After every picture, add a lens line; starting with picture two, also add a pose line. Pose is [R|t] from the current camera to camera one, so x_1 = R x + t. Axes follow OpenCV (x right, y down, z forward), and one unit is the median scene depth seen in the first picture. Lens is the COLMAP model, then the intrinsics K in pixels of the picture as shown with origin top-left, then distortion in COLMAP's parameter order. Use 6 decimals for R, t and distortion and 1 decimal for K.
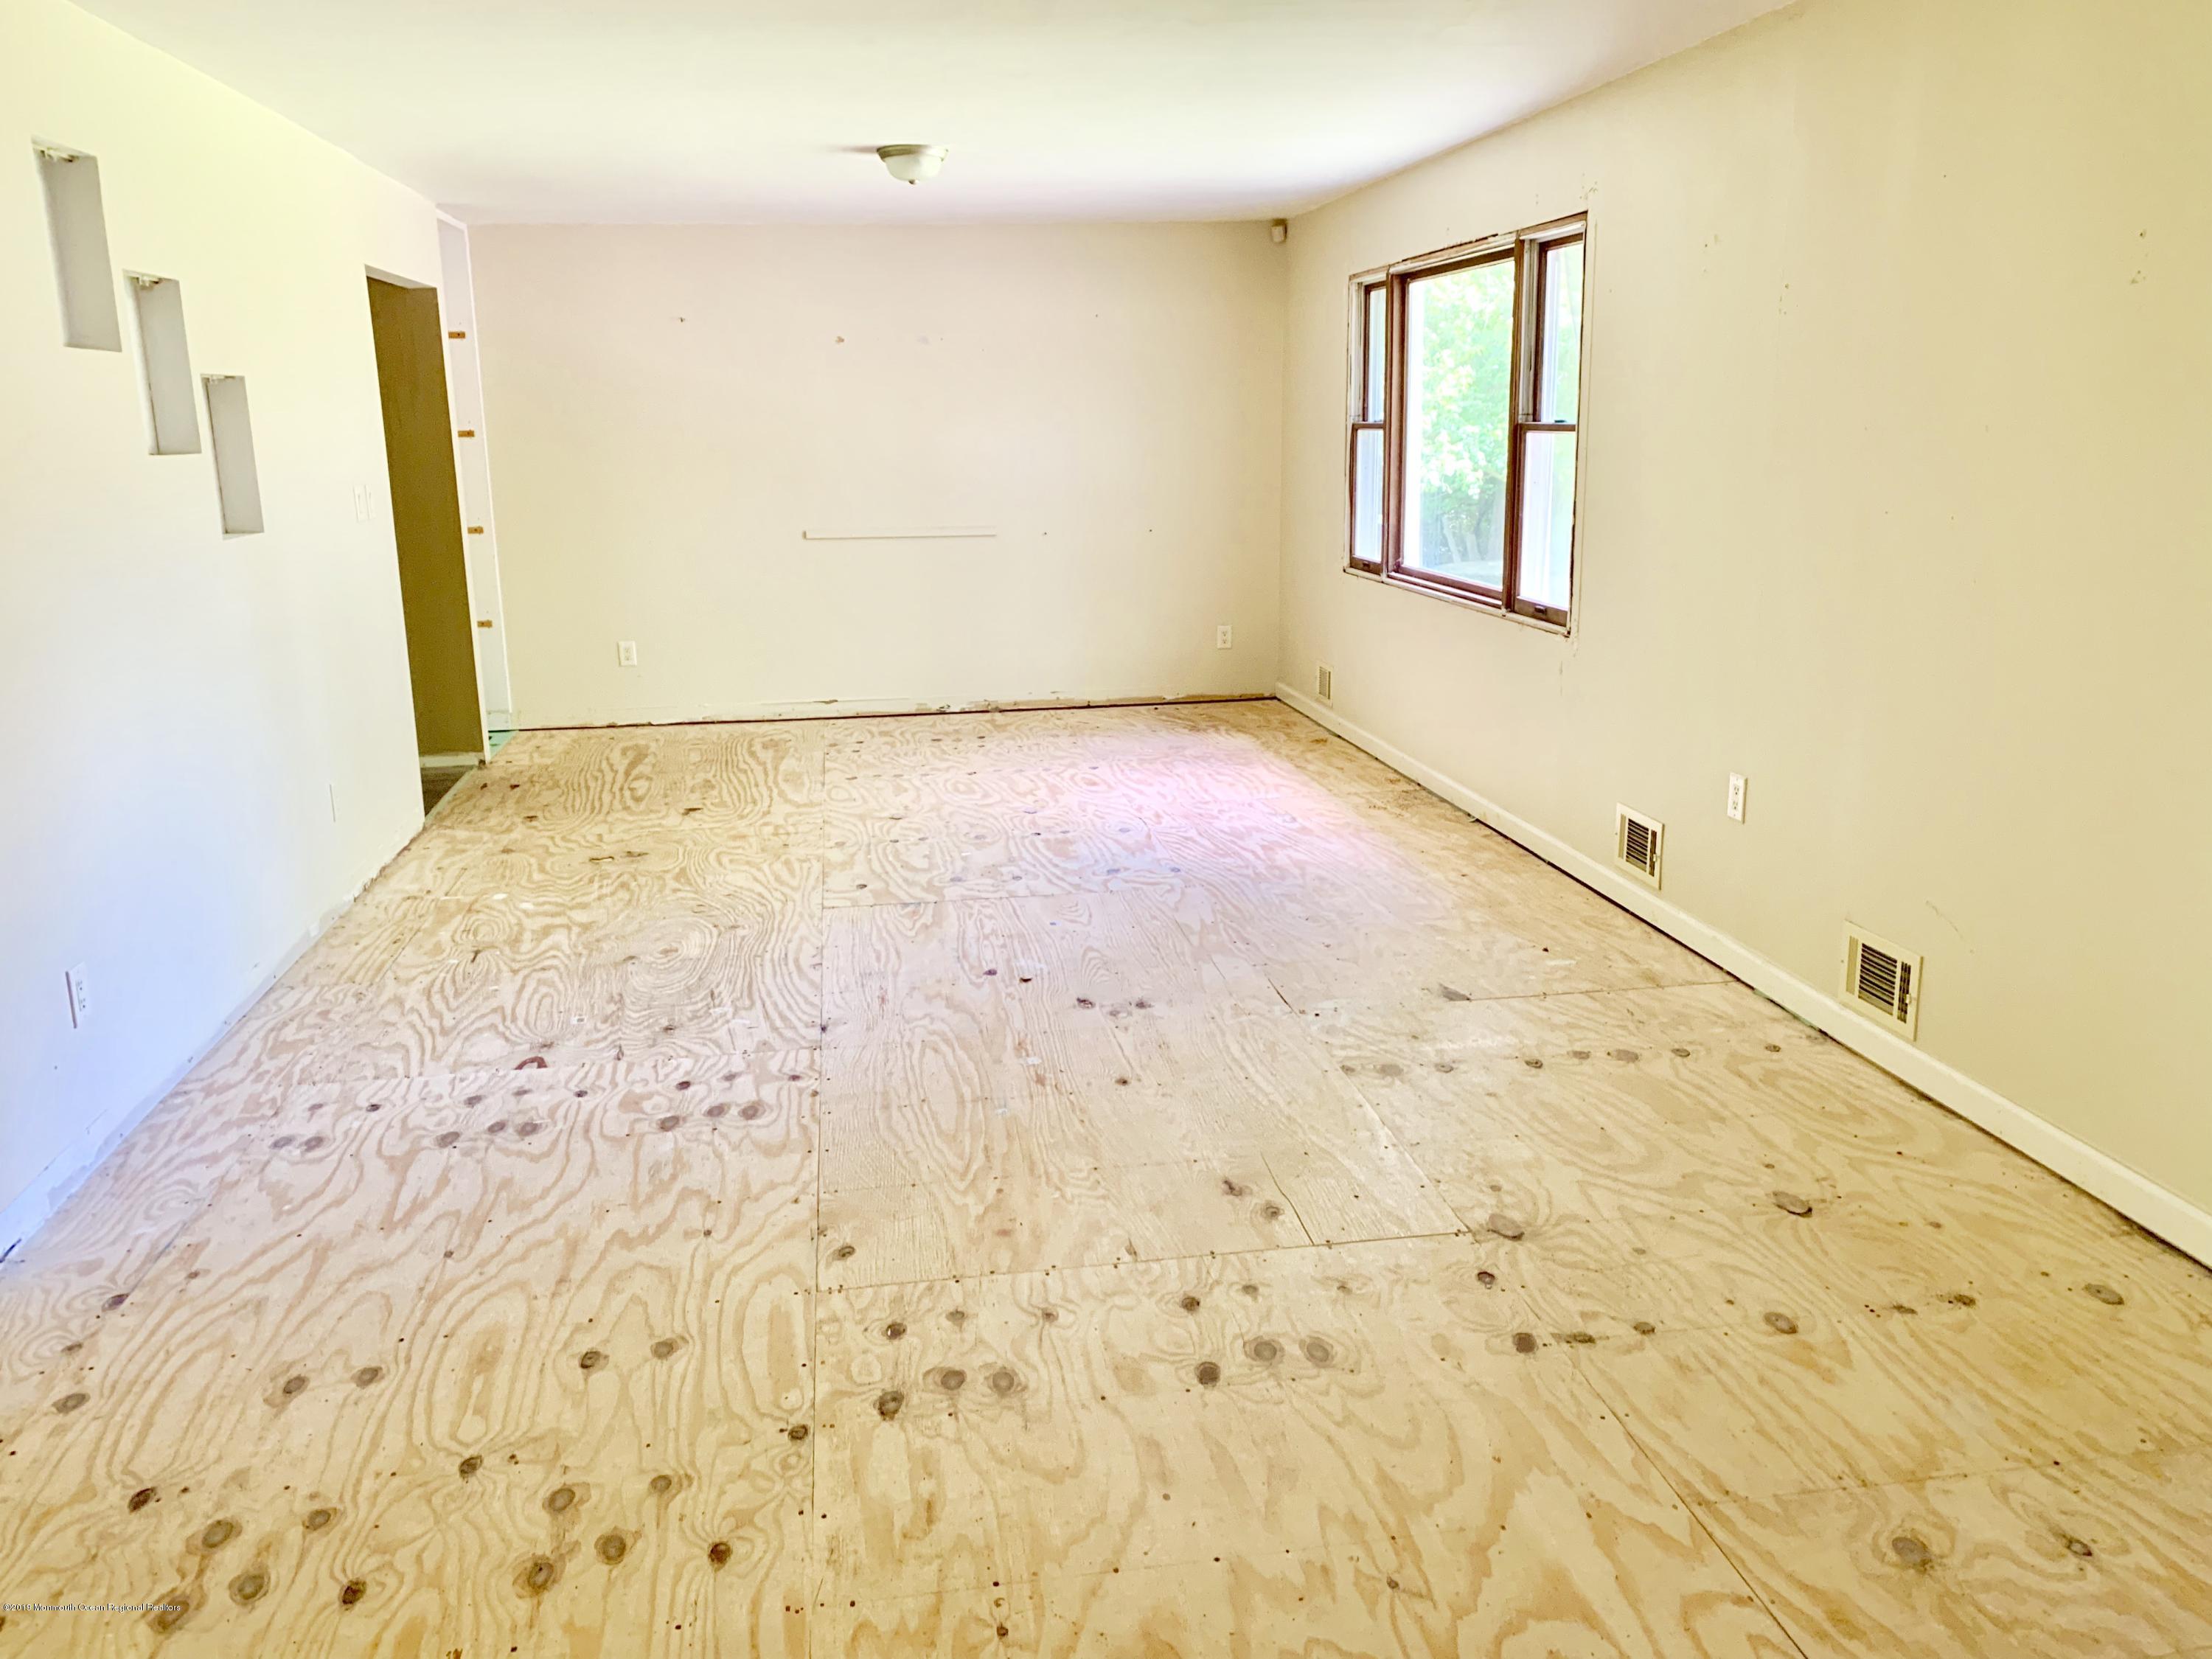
lens RADIAL K [[1671.4, 0, 1102.5], [0, 1671.4, 859.7], [0, 0, 1]] dist [0.090568, -0.156598]
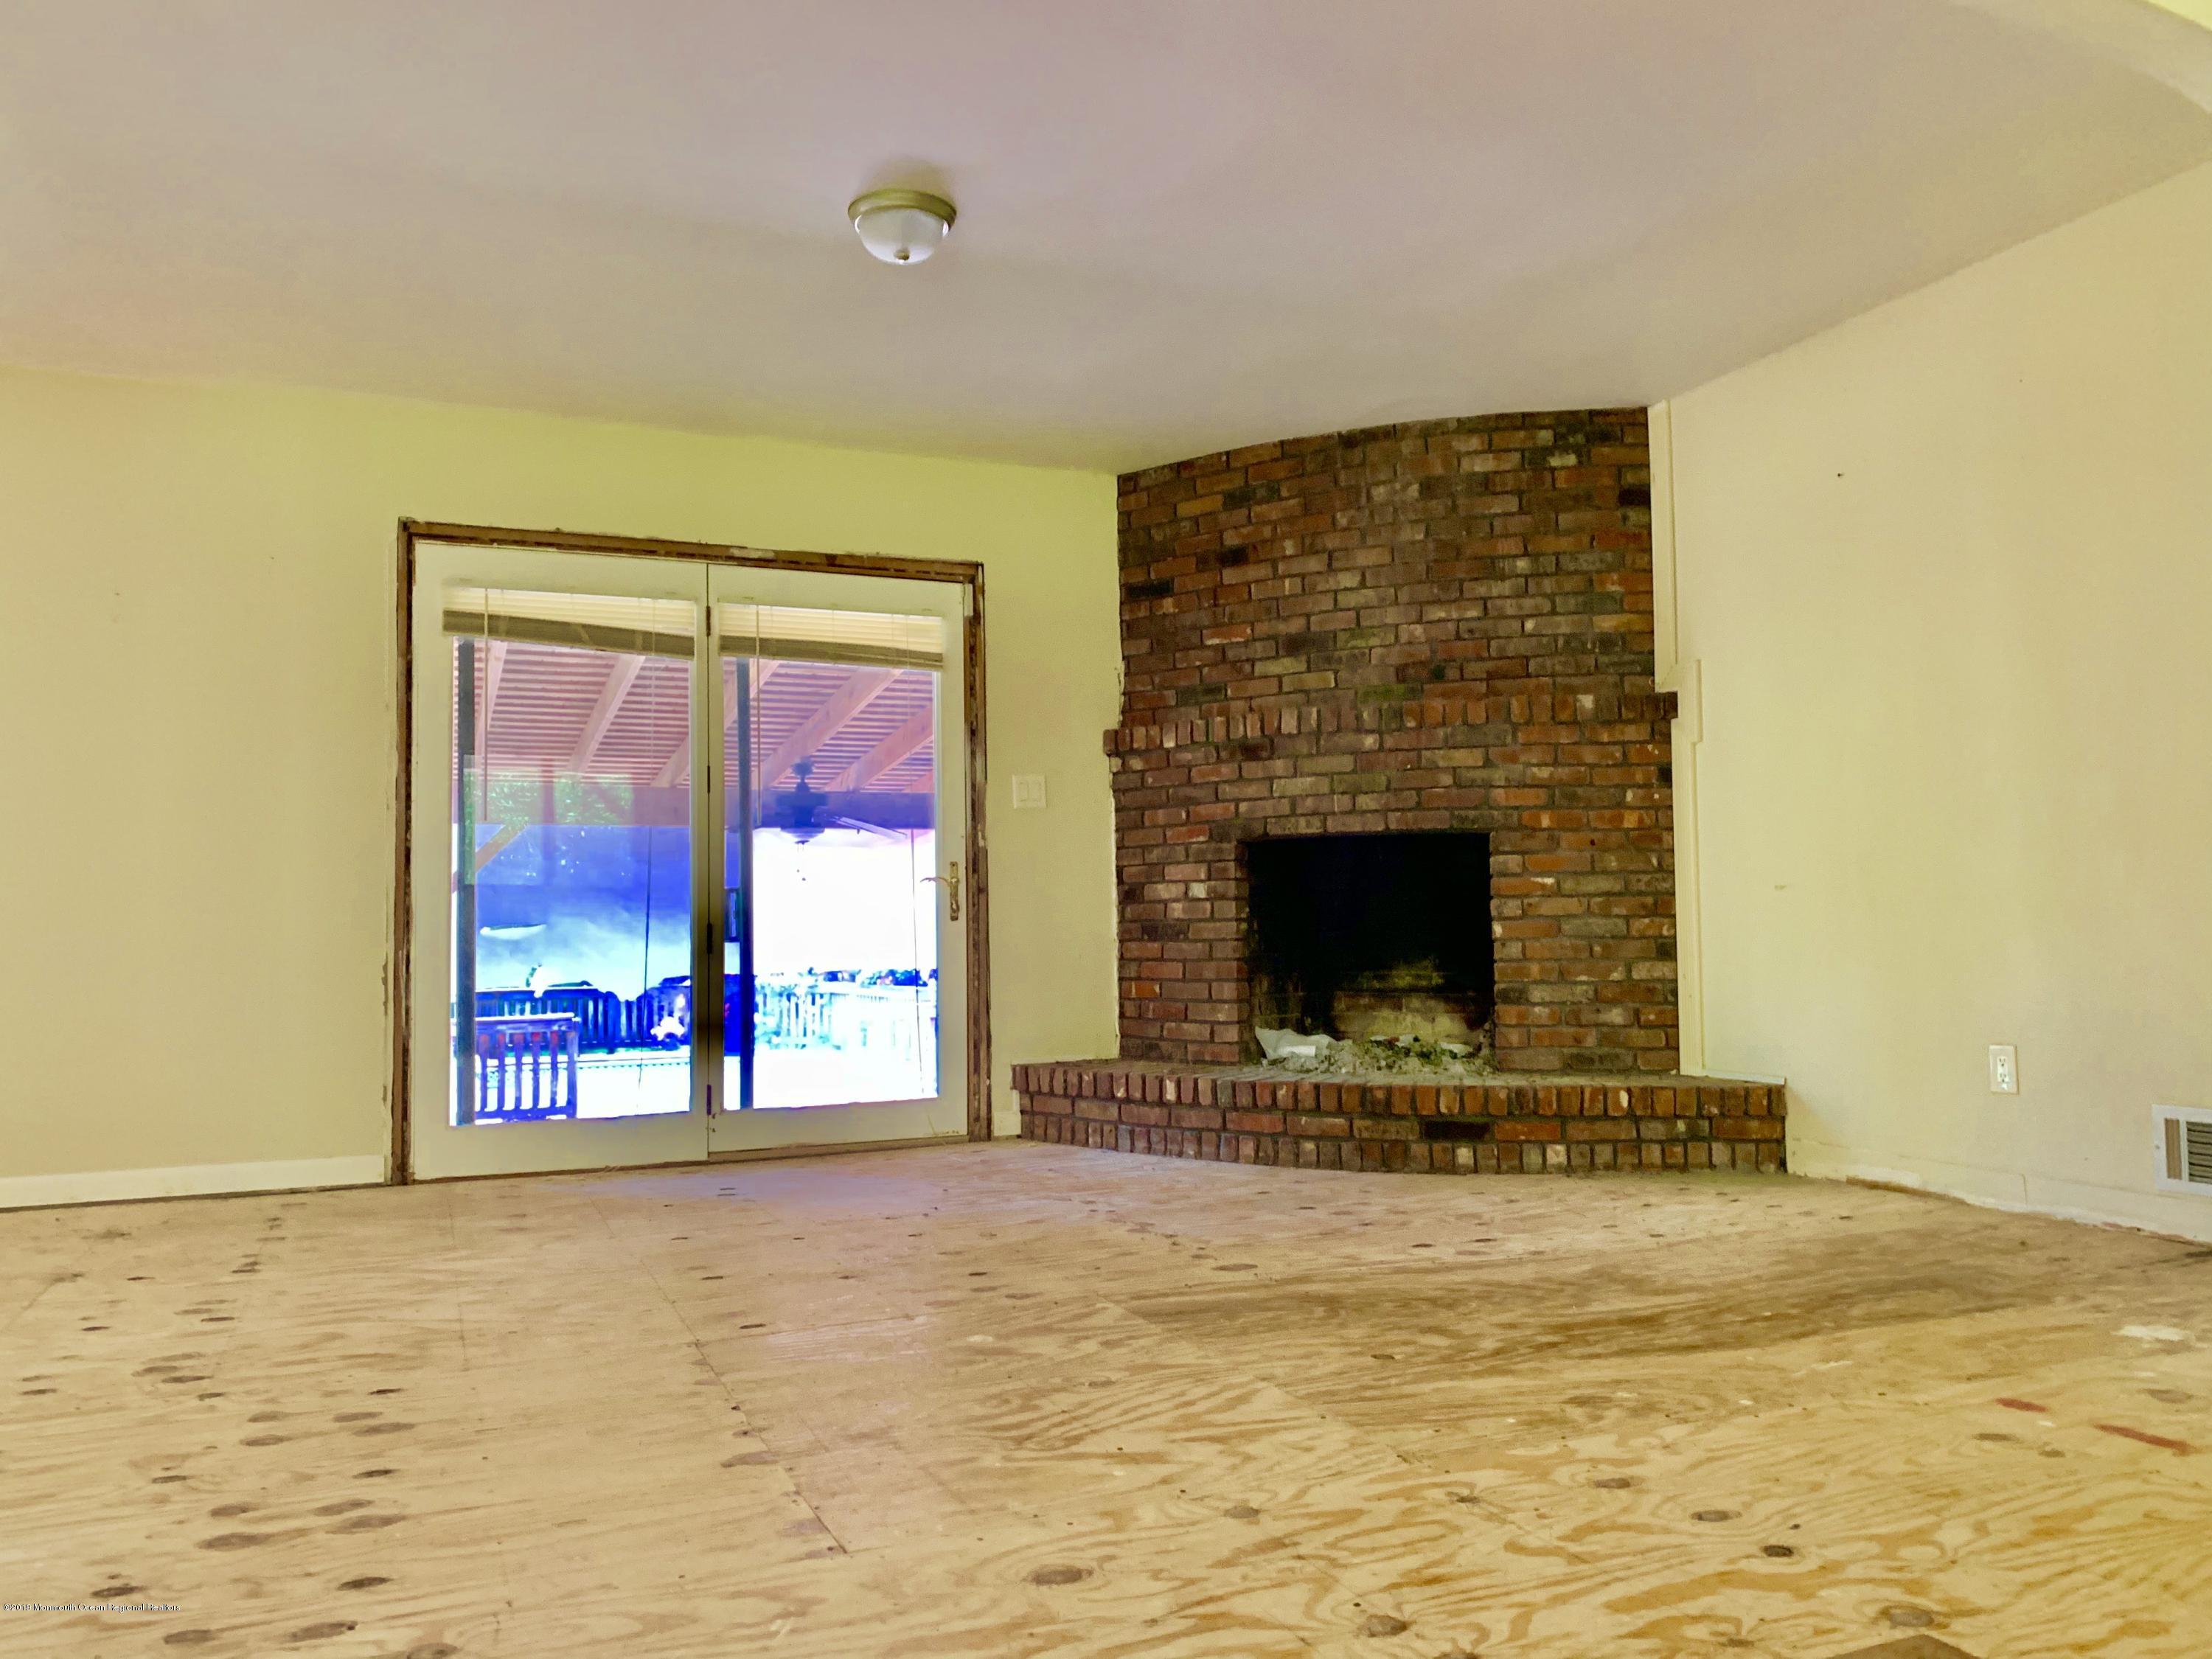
lens RADIAL K [[1671.4, 0, 1102.5], [0, 1671.4, 859.7], [0, 0, 1]] dist [0.090568, -0.156598]
pose [[-0.215885, 0.064790, 0.974267, -0.961544], [0.267335, 0.963591, -0.004842, 0.114786], [-0.939109, 0.259411, -0.225346, 0.428034]]
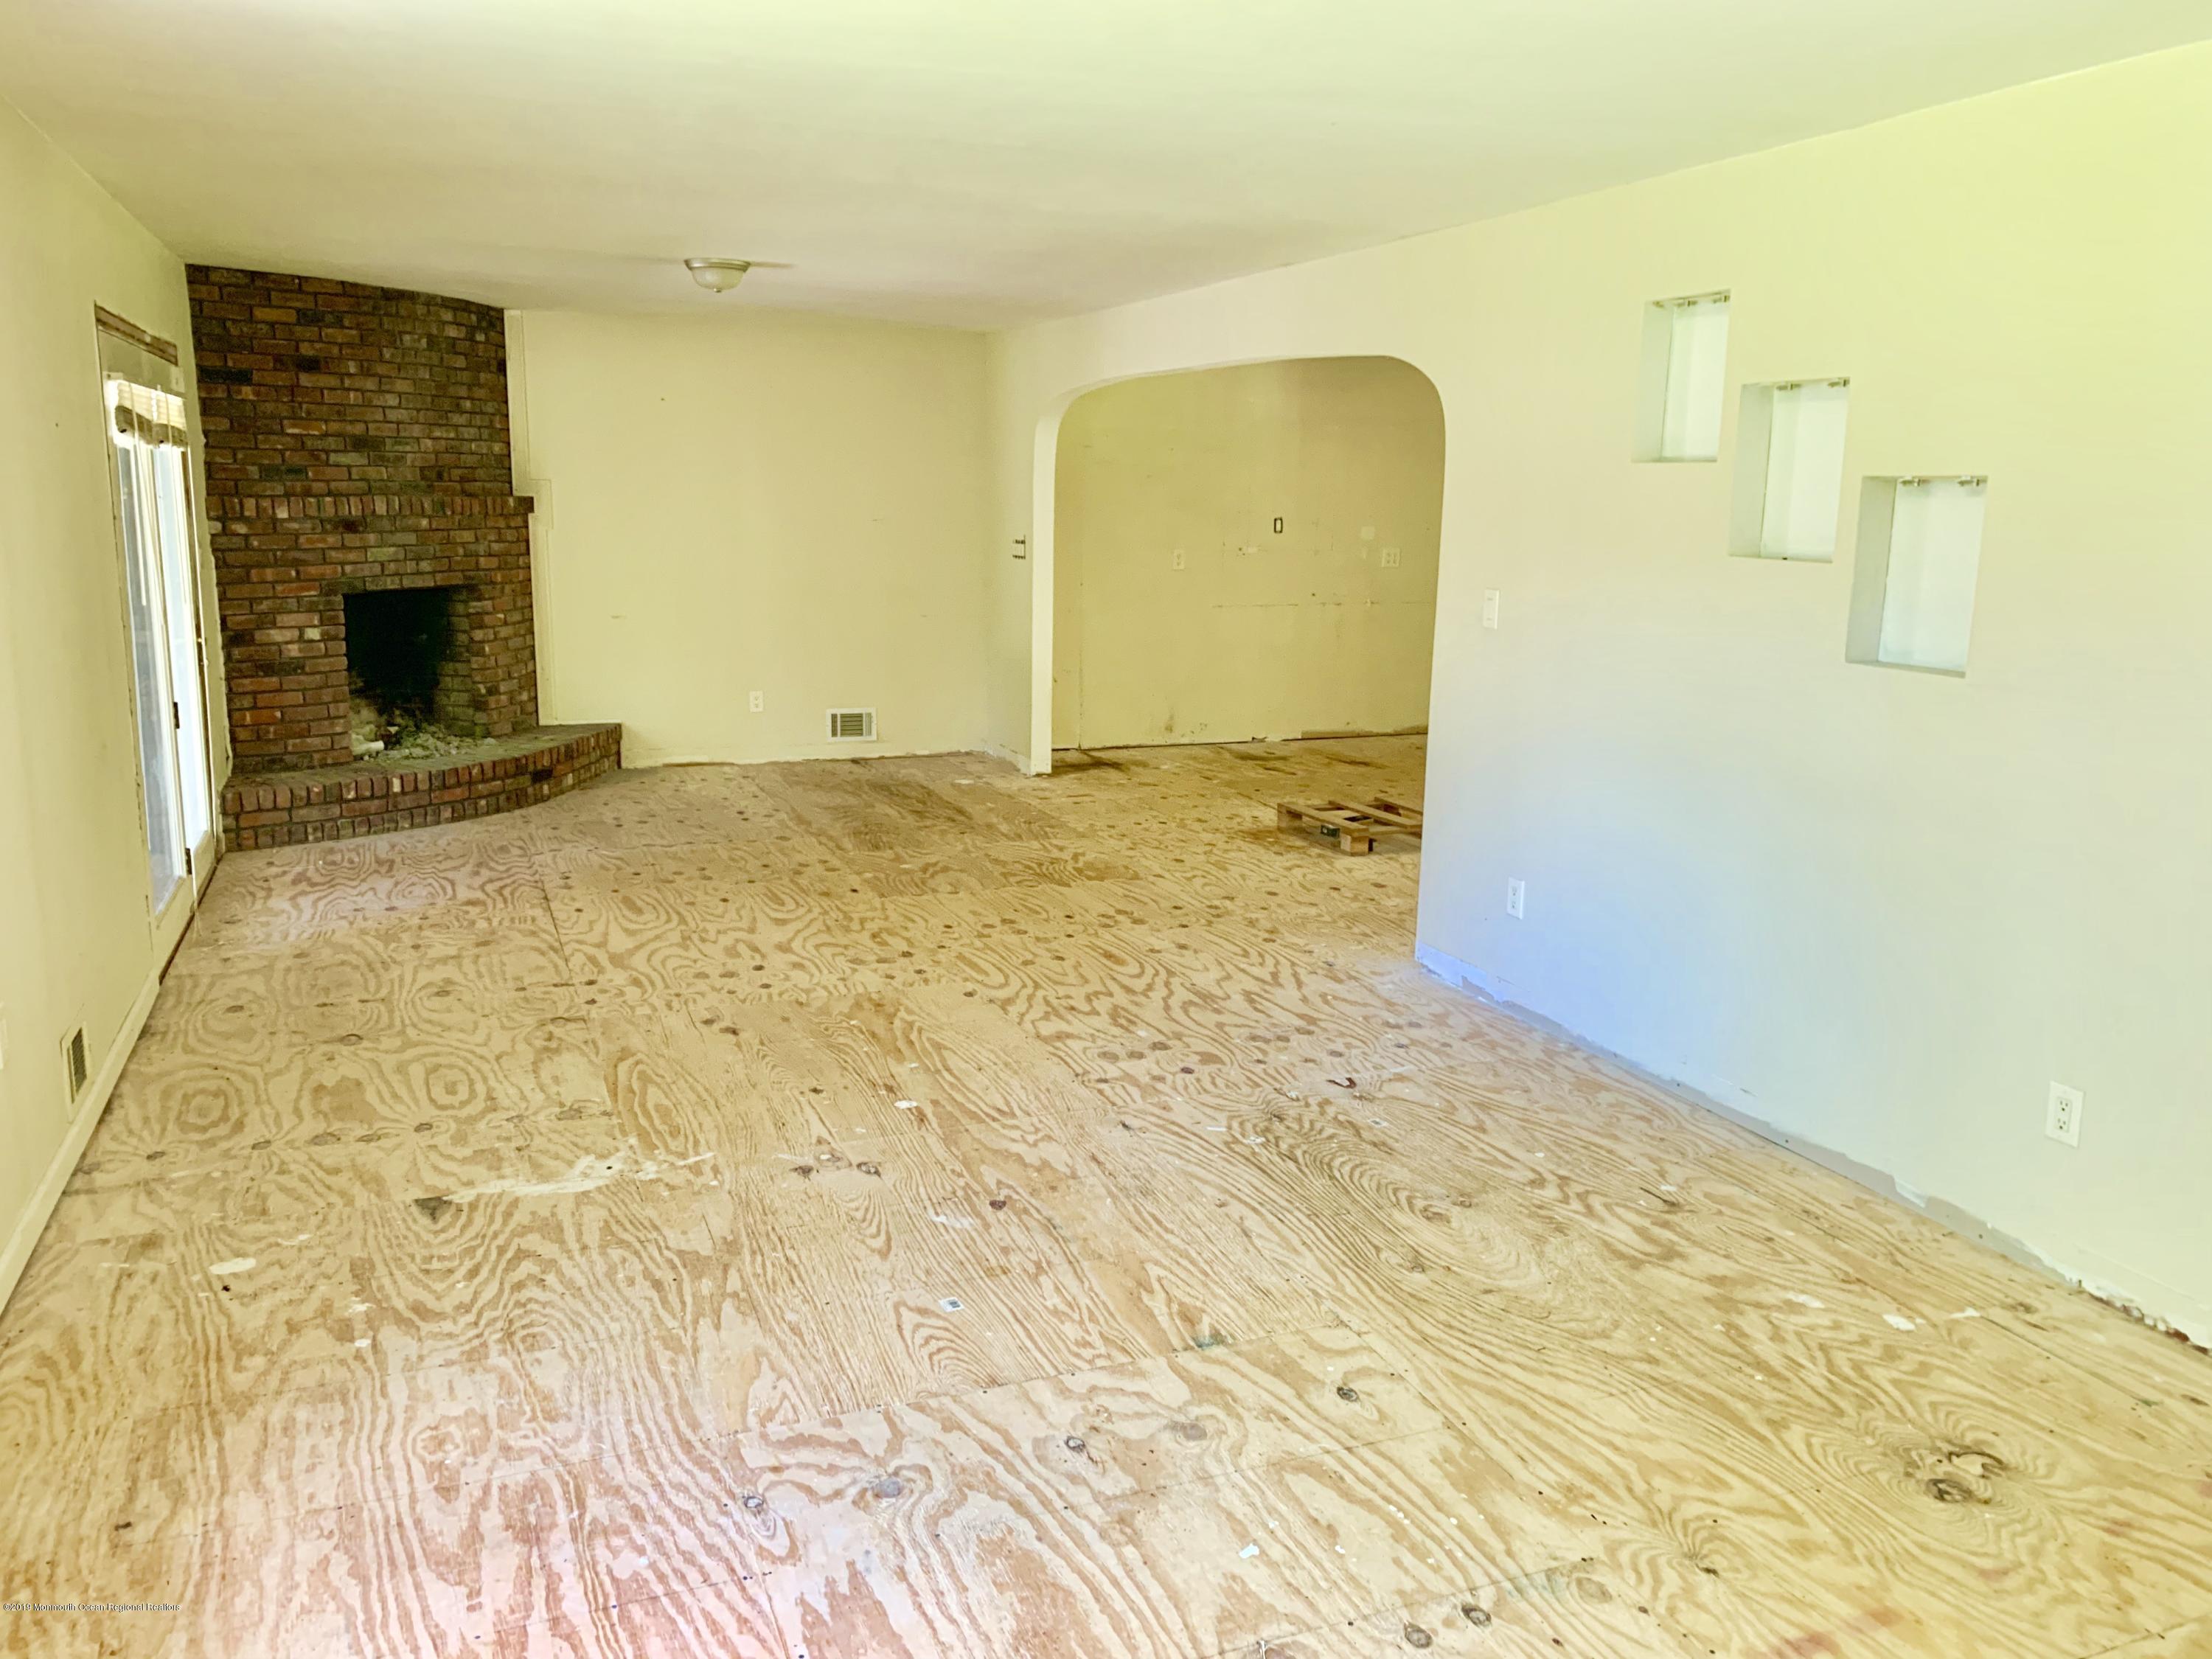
lens RADIAL K [[1671.4, 0, 1102.5], [0, 1671.4, 859.7], [0, 0, 1]] dist [0.090568, -0.156598]
pose [[-0.975502, 0.051206, -0.213950, 0.062110], [-0.053938, 0.887177, 0.458266, -0.575843], [0.213277, 0.458579, -0.862681, 2.061172]]
